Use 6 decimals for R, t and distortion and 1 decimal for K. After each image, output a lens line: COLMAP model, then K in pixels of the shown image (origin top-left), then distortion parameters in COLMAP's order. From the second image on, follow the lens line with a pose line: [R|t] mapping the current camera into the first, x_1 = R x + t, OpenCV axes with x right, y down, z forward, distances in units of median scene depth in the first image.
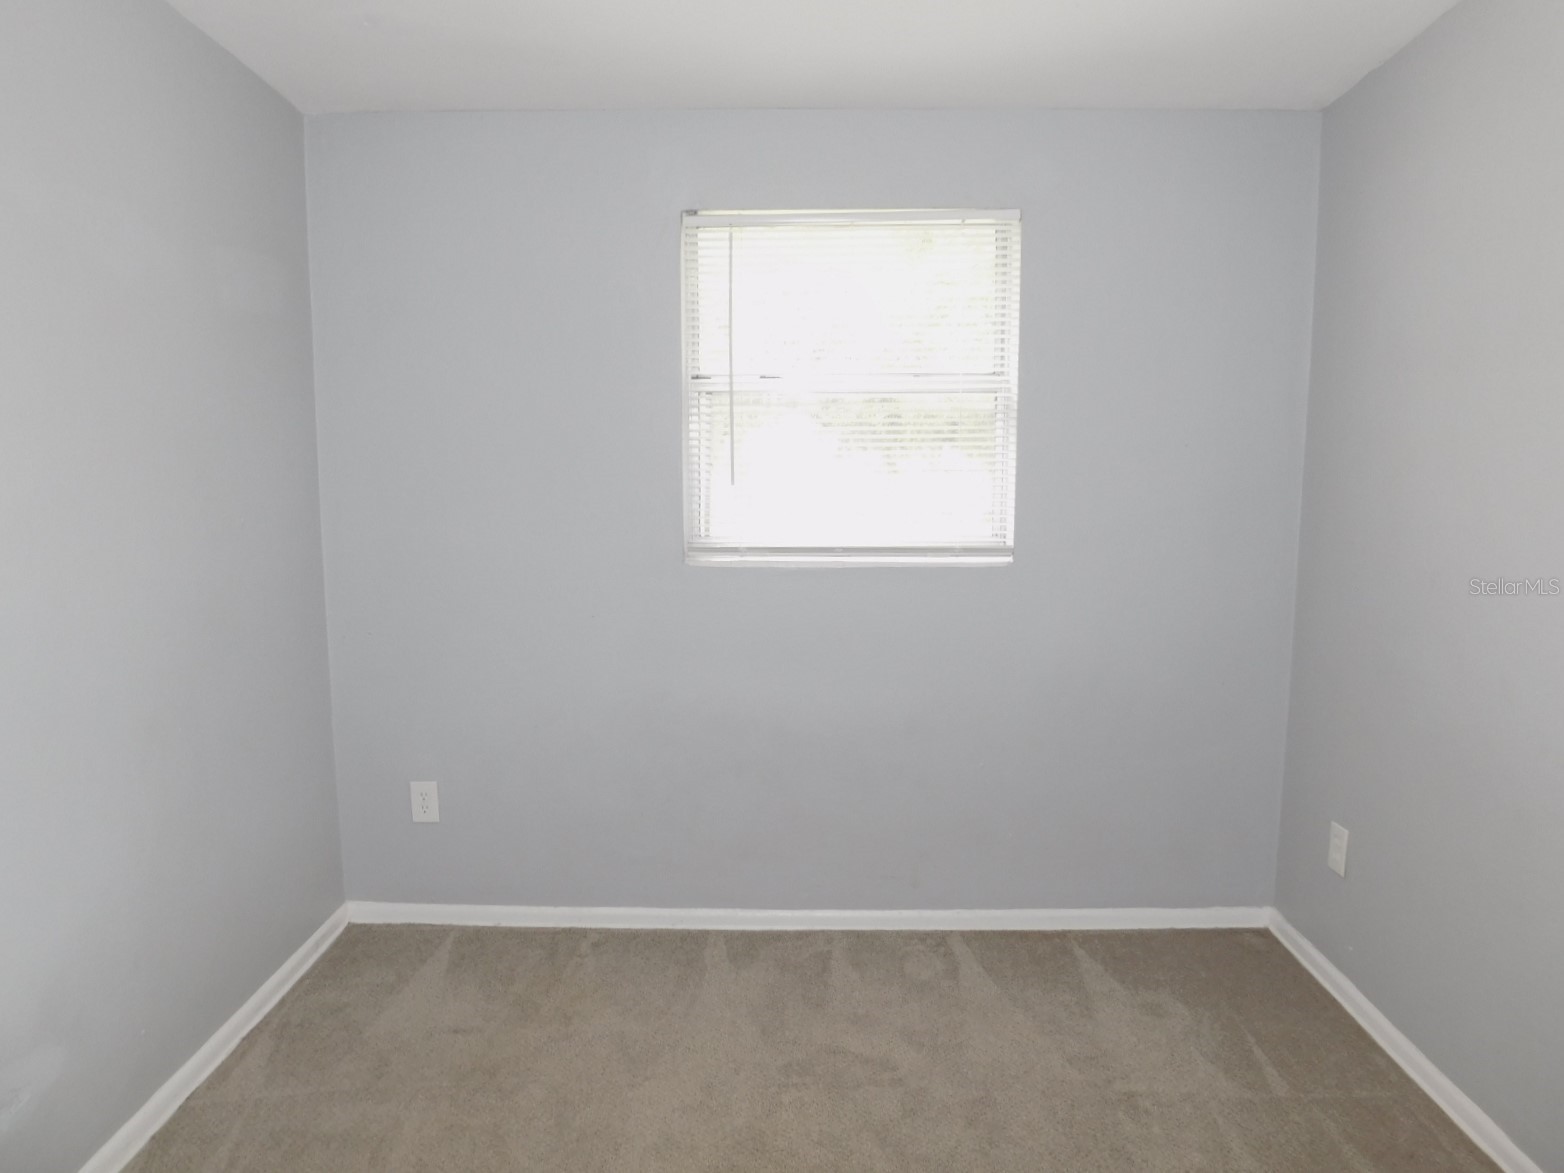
lens RADIAL K [[1047.7, 0, 782.0], [0, 1047.7, 586.5], [0, 0, 1]] dist [-0.082126, 0.061090]
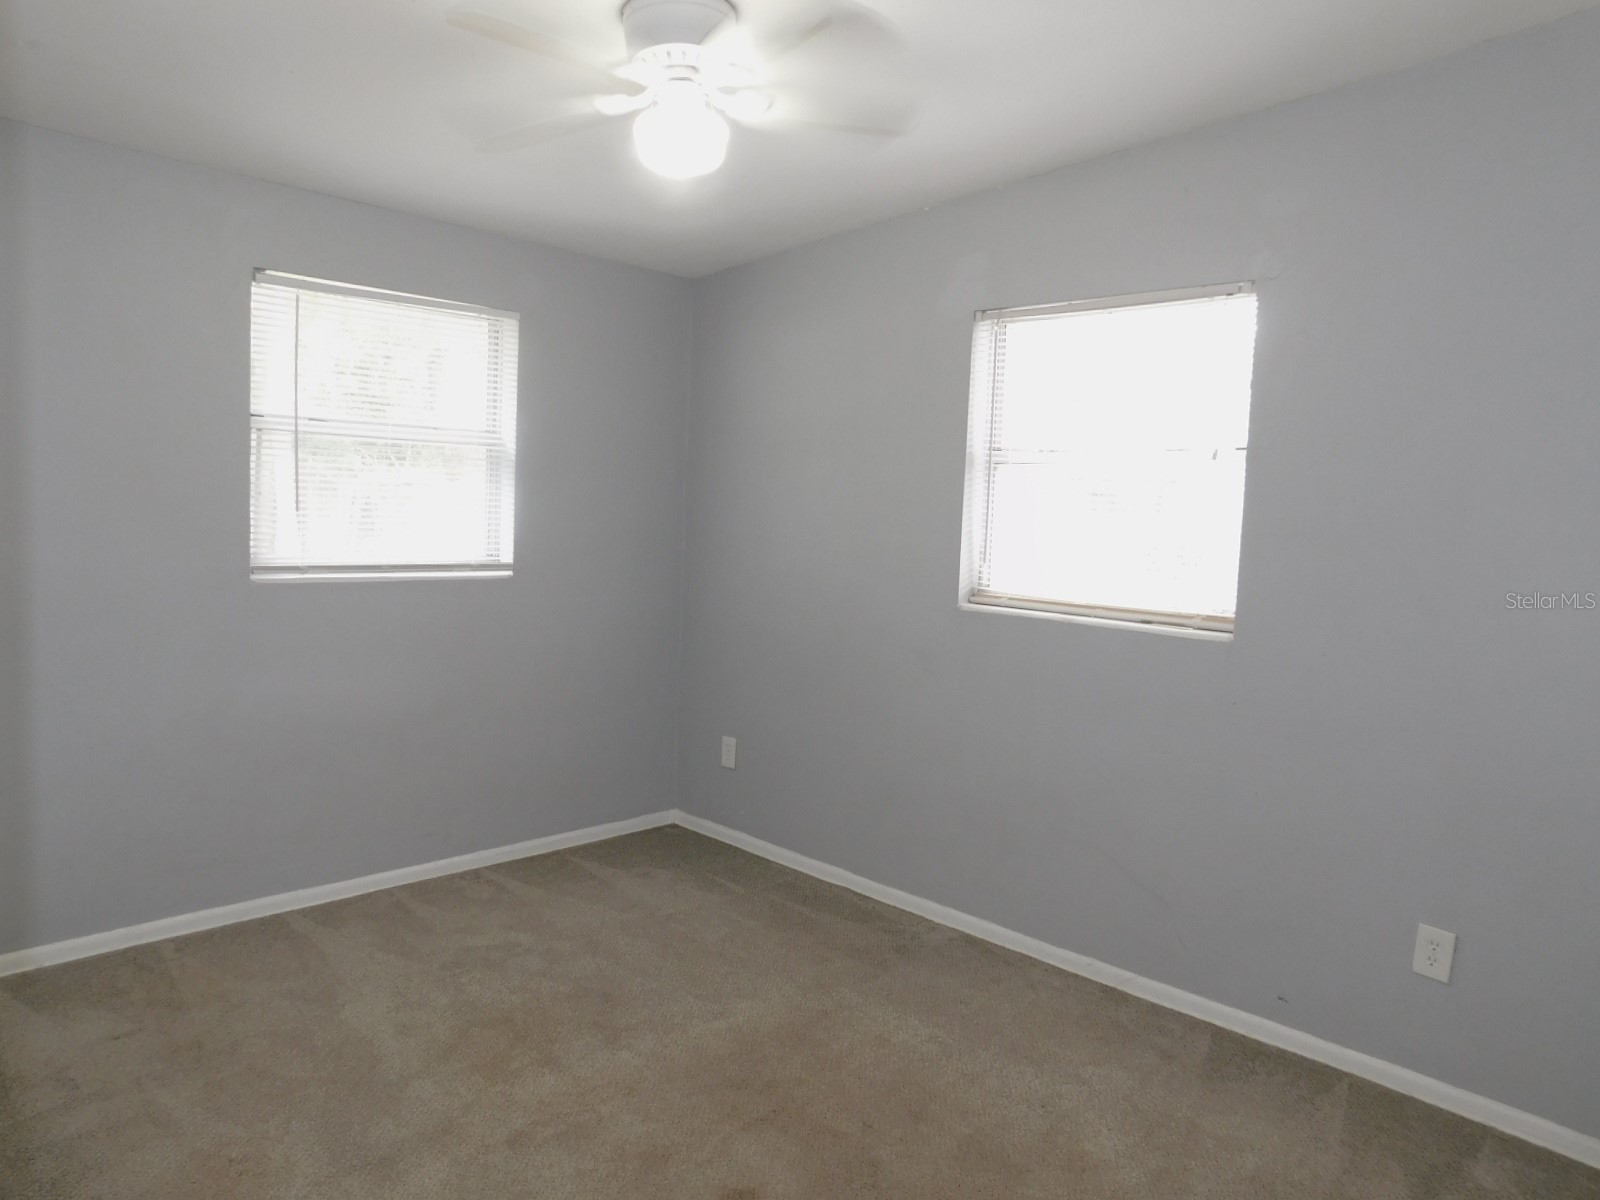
lens RADIAL K [[1071.8, 0, 800.0], [0, 1071.8, 600.0], [0, 0, 1]] dist [-0.082126, 0.061090]
pose [[0.685212, -0.031798, 0.727650, -0.514733], [0.055783, 0.998403, -0.008900, 0.040656], [-0.726205, 0.046688, 0.685891, -0.192038]]
